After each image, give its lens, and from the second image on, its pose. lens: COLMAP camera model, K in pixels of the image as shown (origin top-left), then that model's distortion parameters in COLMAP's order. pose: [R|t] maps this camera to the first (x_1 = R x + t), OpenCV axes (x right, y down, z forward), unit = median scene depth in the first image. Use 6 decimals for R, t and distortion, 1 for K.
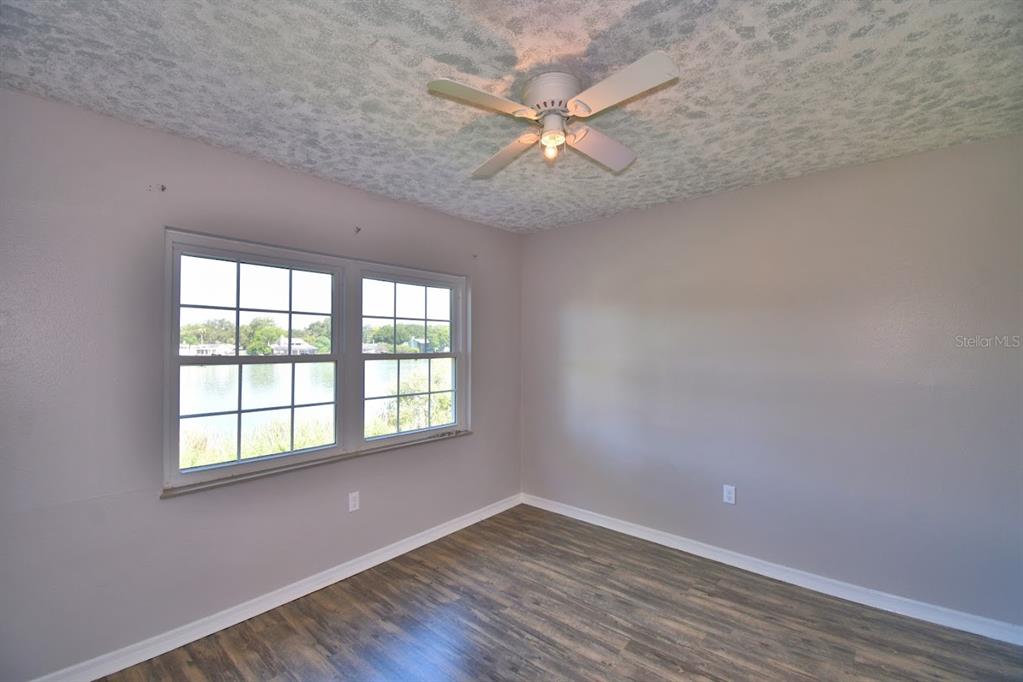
lens RADIAL K [[452.7, 0, 507.3], [0, 452.7, 340.0], [0, 0, 1]] dist [0.026692, -0.030164]
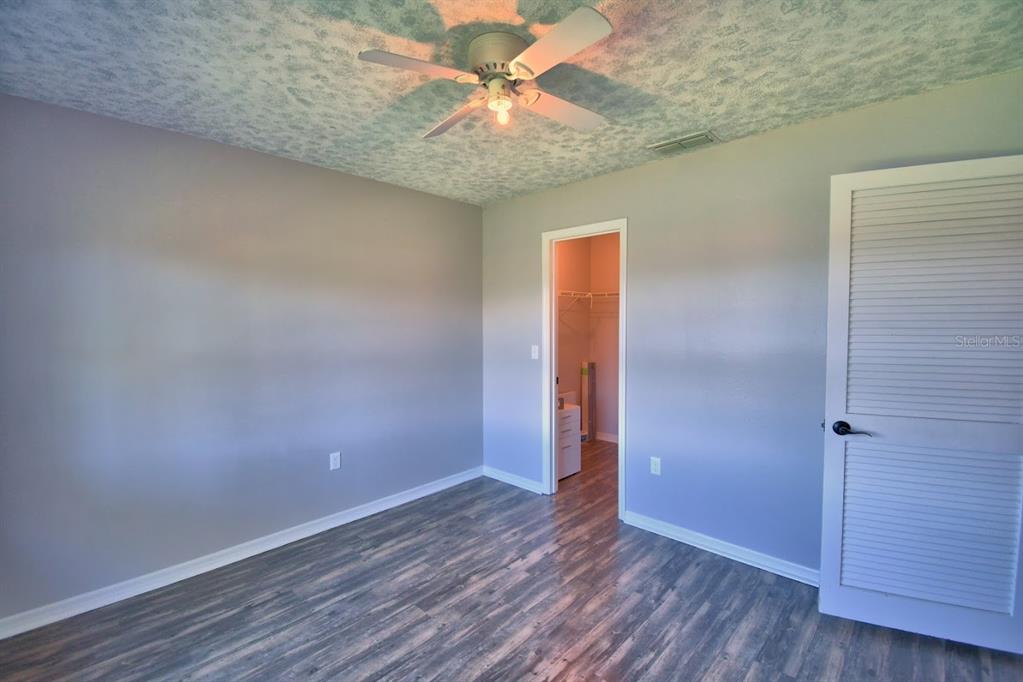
lens RADIAL K [[452.7, 0, 507.3], [0, 452.7, 340.0], [0, 0, 1]] dist [0.026692, -0.030164]
pose [[0.031590, -0.043897, 0.998536, -0.632258], [-0.004210, 0.999020, 0.044052, 0.013291], [-0.999492, -0.005595, 0.031374, 0.668661]]
